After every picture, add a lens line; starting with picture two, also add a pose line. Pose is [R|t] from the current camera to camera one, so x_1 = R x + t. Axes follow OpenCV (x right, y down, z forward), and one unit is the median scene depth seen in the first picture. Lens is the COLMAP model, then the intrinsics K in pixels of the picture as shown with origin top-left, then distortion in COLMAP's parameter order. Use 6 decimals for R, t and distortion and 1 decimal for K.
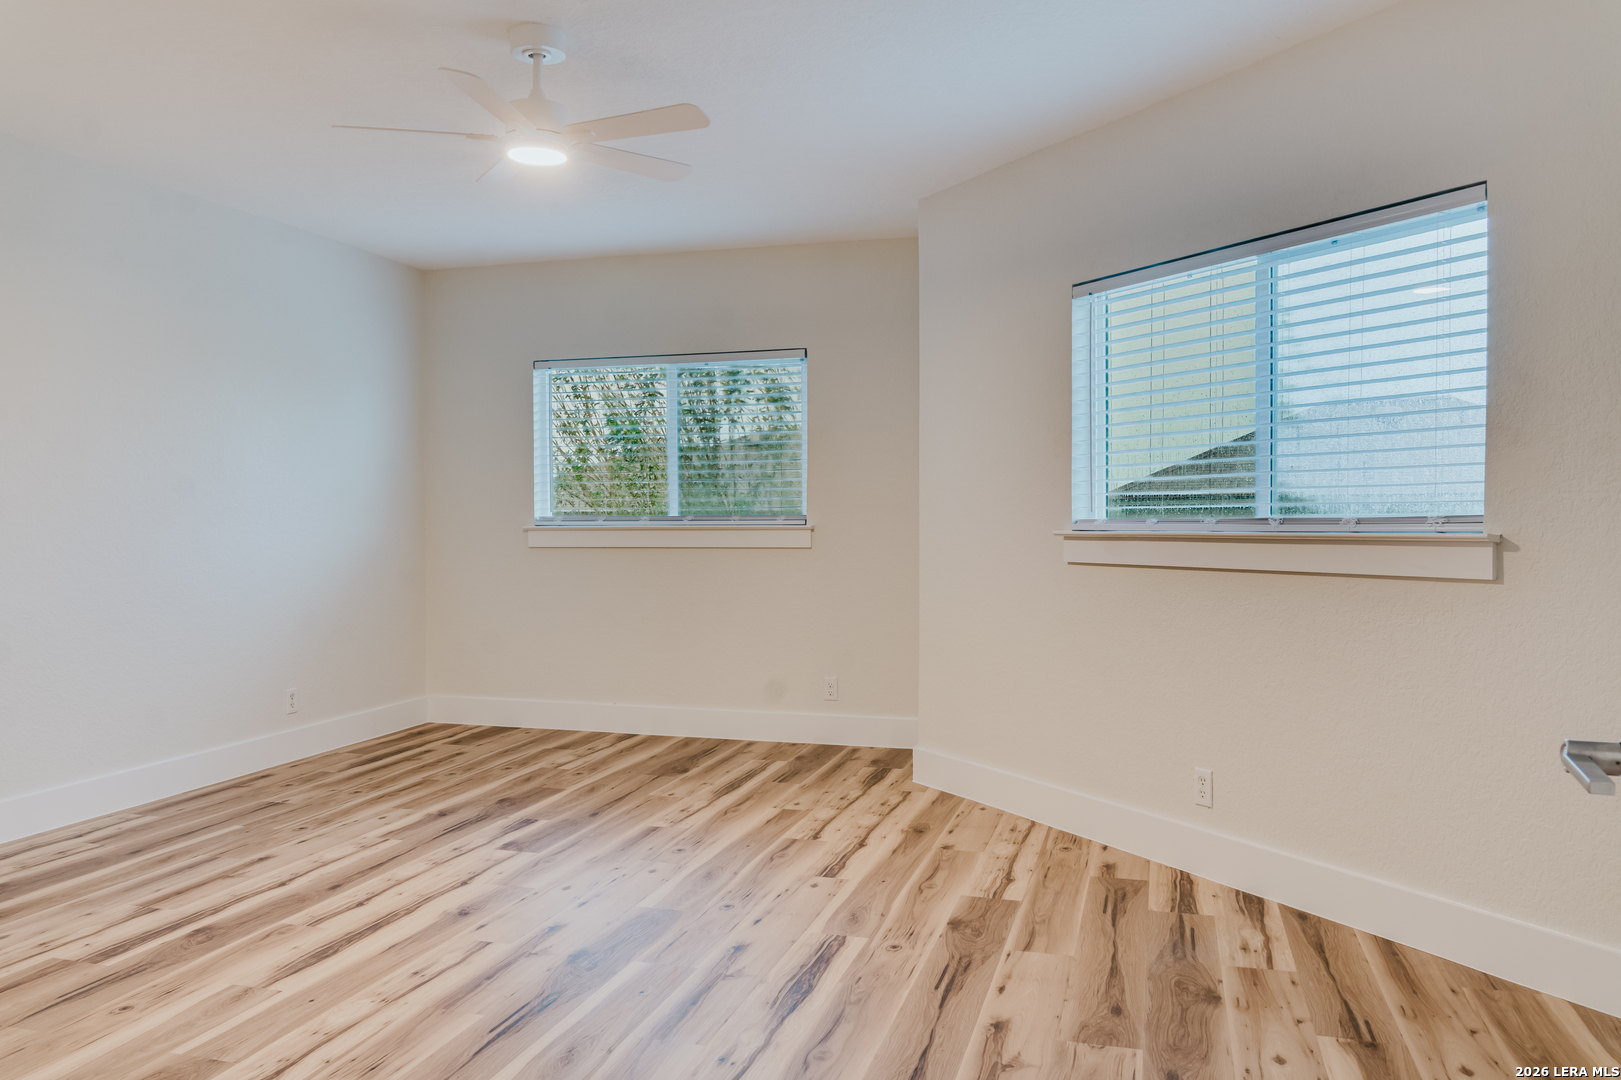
lens RADIAL K [[1197.5, 0, 810.1], [0, 1197.5, 535.9], [0, 0, 1]] dist [-0.015985, 0.012318]
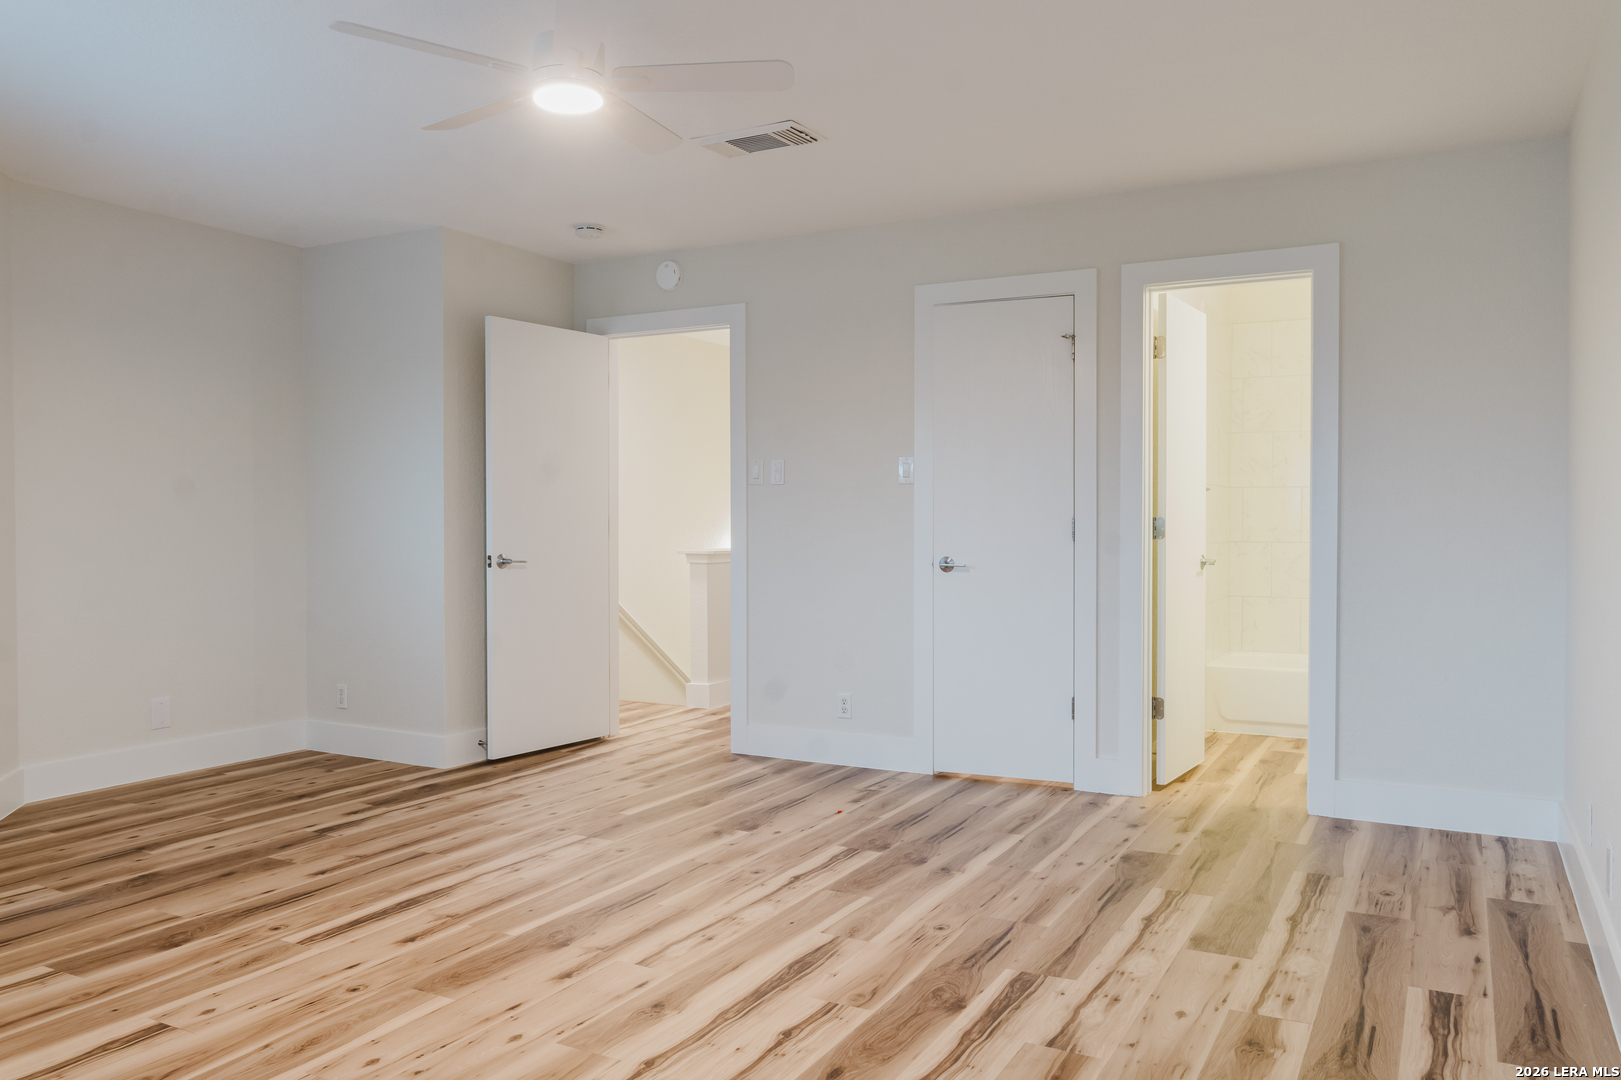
lens RADIAL K [[1197.5, 0, 811.0], [0, 1197.5, 536.5], [0, 0, 1]] dist [-0.015985, 0.012318]
pose [[-0.977877, -0.000815, 0.209181, -0.624357], [0.005304, 0.999574, 0.028692, -0.030761], [-0.209115, 0.029167, -0.977456, 1.960484]]
